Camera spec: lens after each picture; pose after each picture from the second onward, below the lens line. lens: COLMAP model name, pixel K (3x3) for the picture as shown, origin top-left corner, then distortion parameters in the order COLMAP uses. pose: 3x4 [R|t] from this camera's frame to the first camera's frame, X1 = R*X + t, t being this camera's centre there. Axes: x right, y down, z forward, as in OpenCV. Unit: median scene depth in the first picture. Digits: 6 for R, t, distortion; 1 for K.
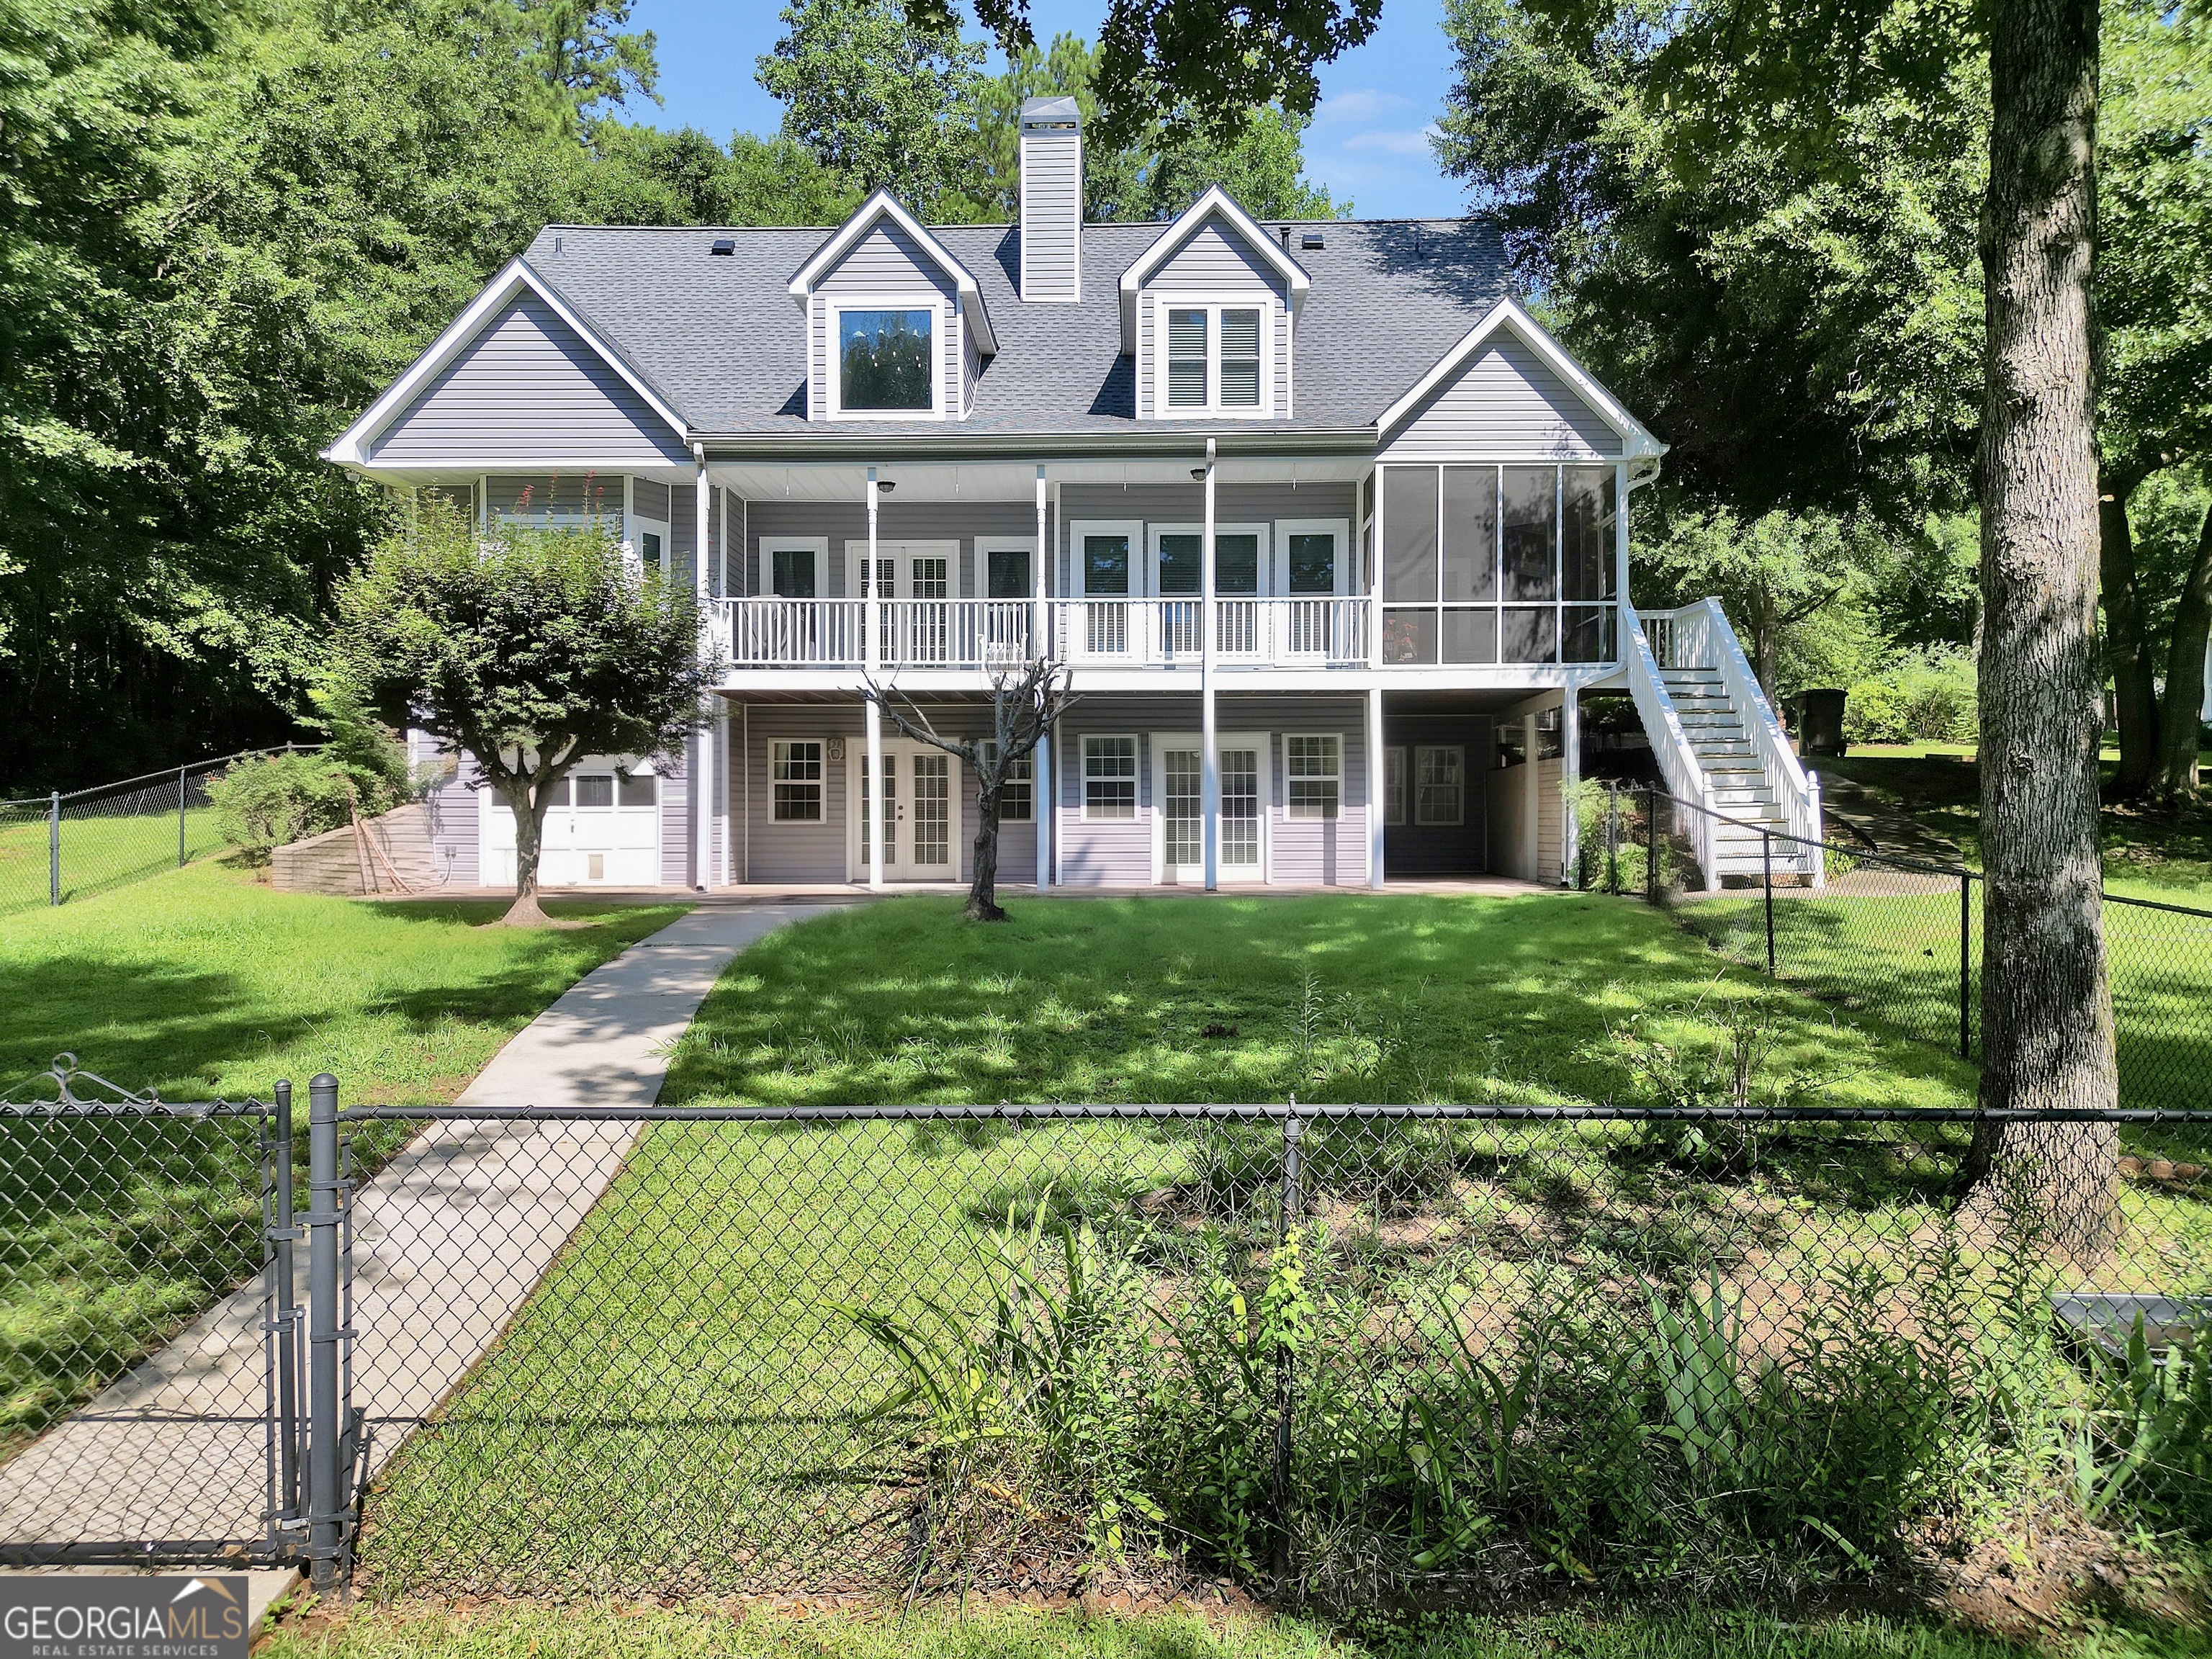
lens RADIAL K [[1564.9, 0, 1090.5], [0, 1564.9, 823.8], [0, 0, 1]] dist [0.070307, -0.066402]
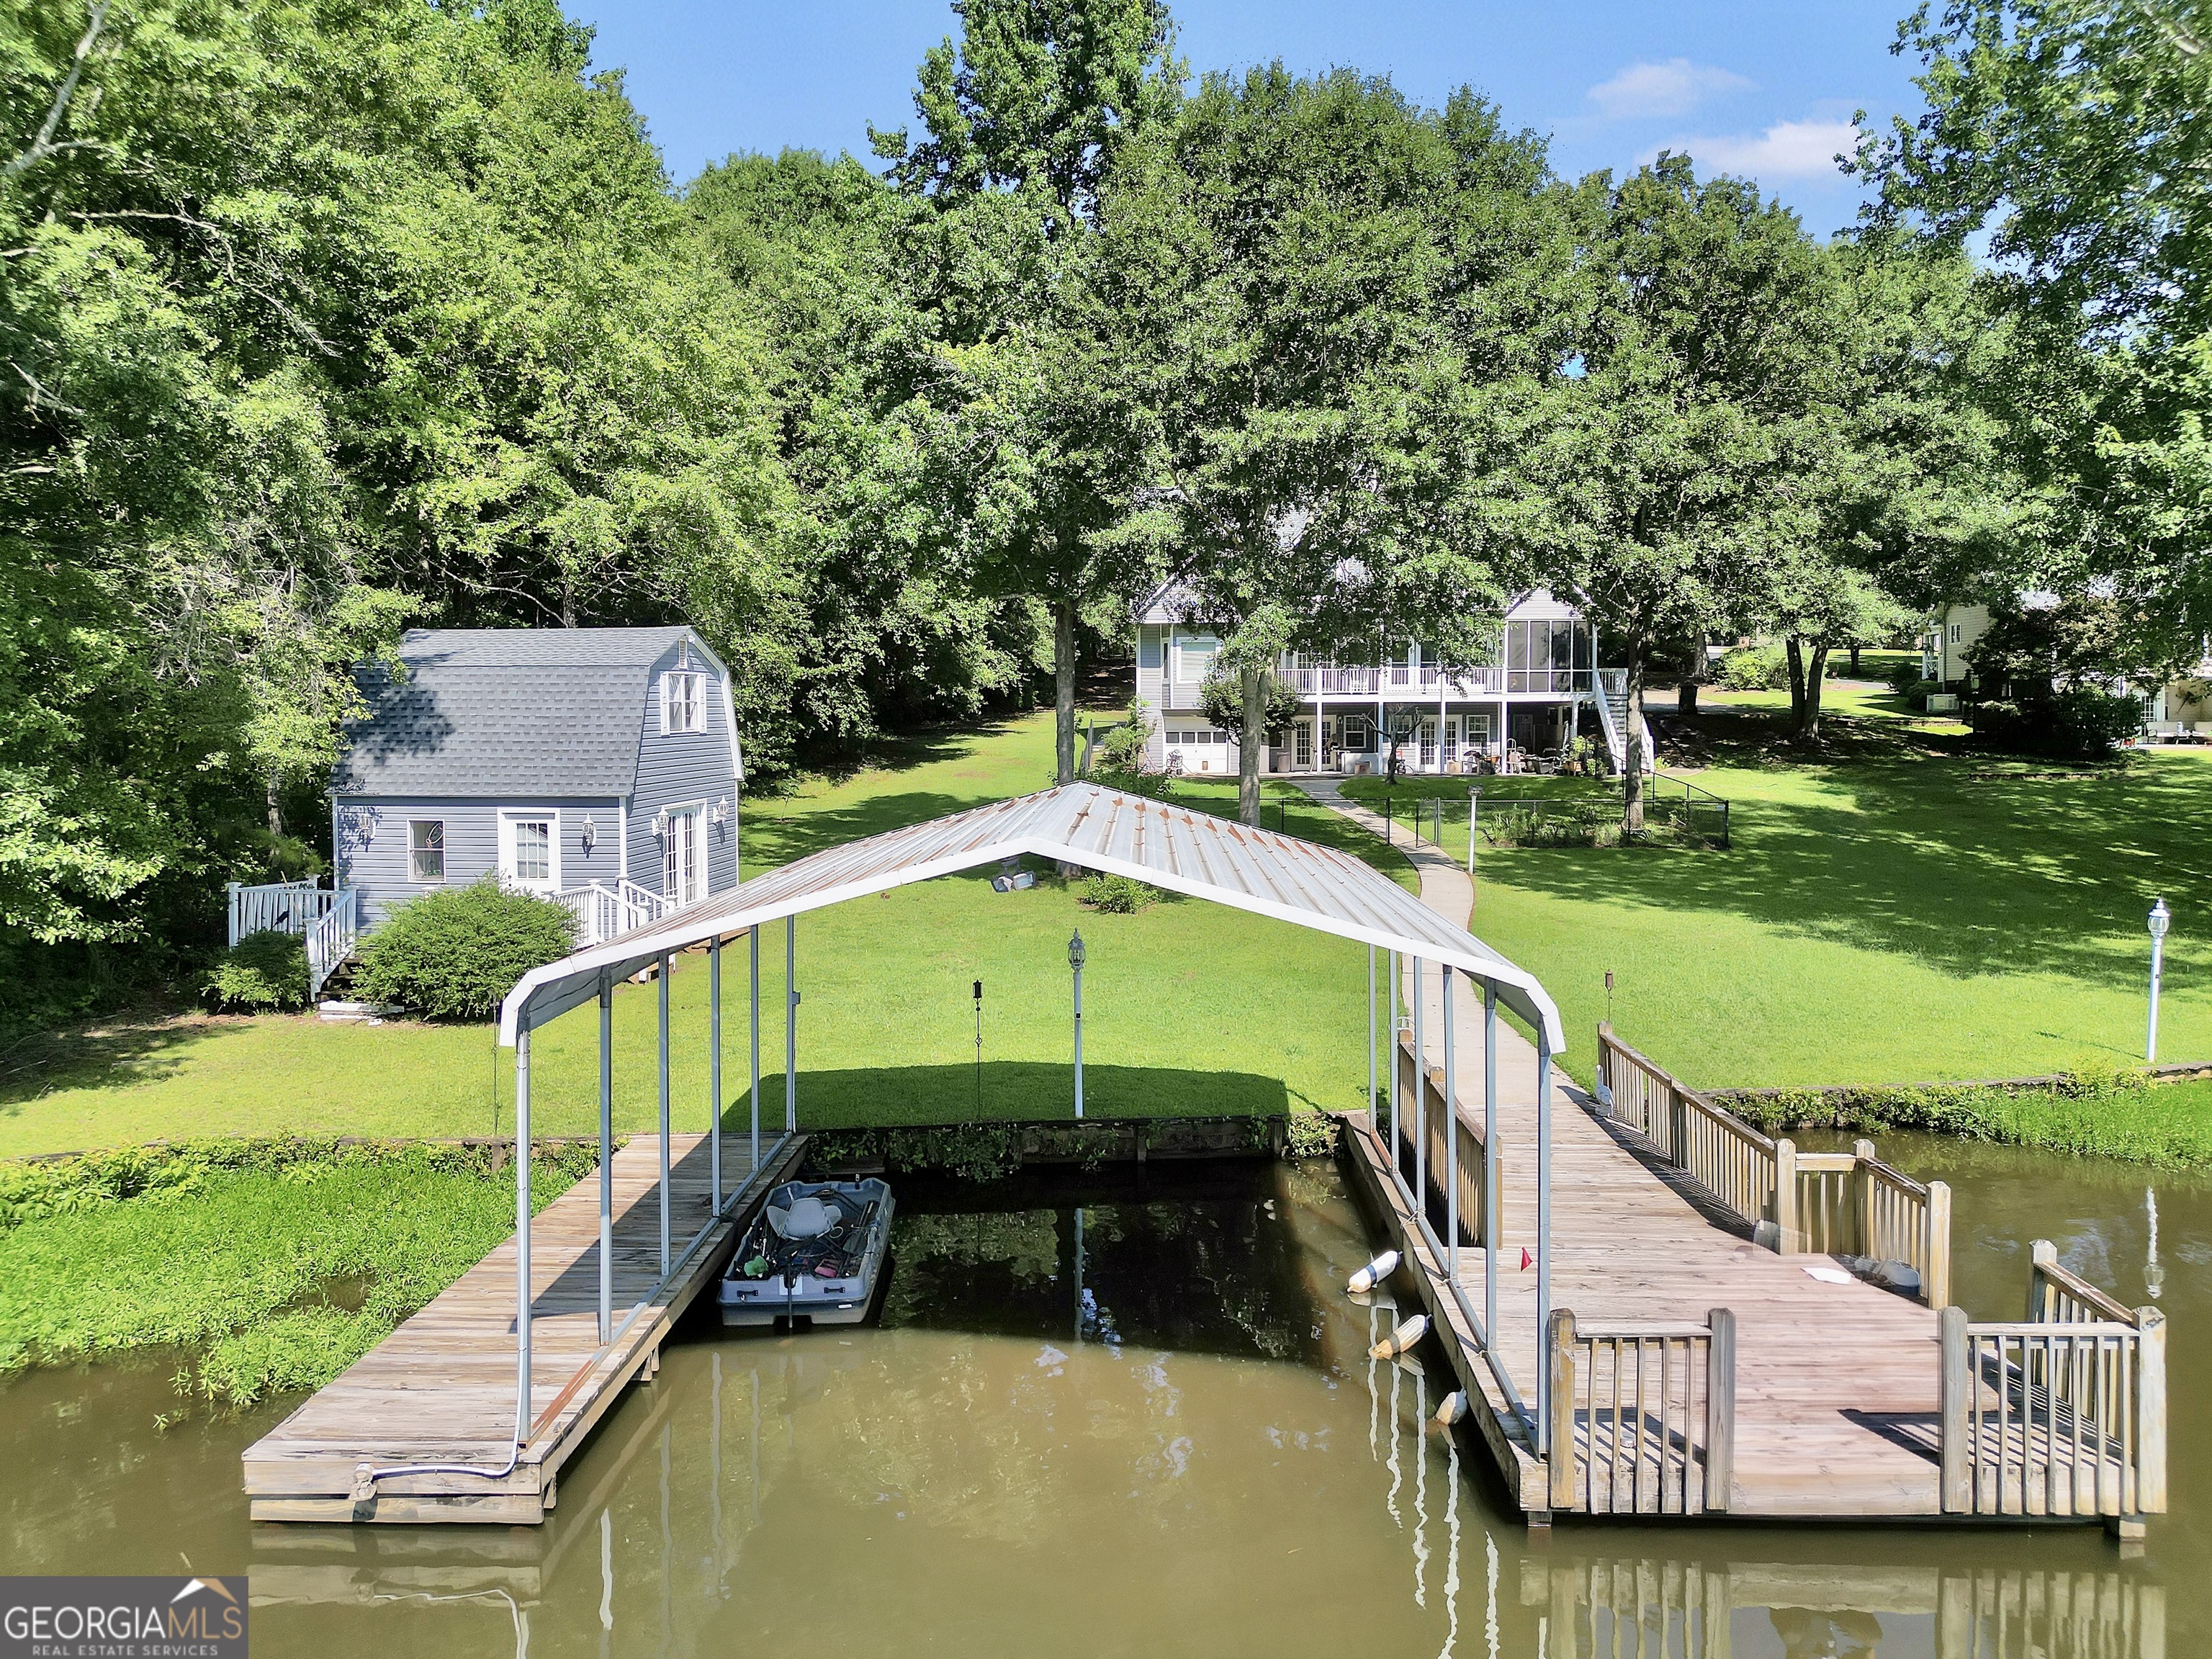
lens RADIAL K [[1564.9, 0, 1119.0], [0, 1564.9, 822.9], [0, 0, 1]] dist [0.070307, -0.066402]
pose [[0.999990, -0.001110, -0.004270, -0.476784], [0.001455, 0.996665, 0.081583, -0.097869], [0.004166, -0.081588, 0.996657, -1.749197]]
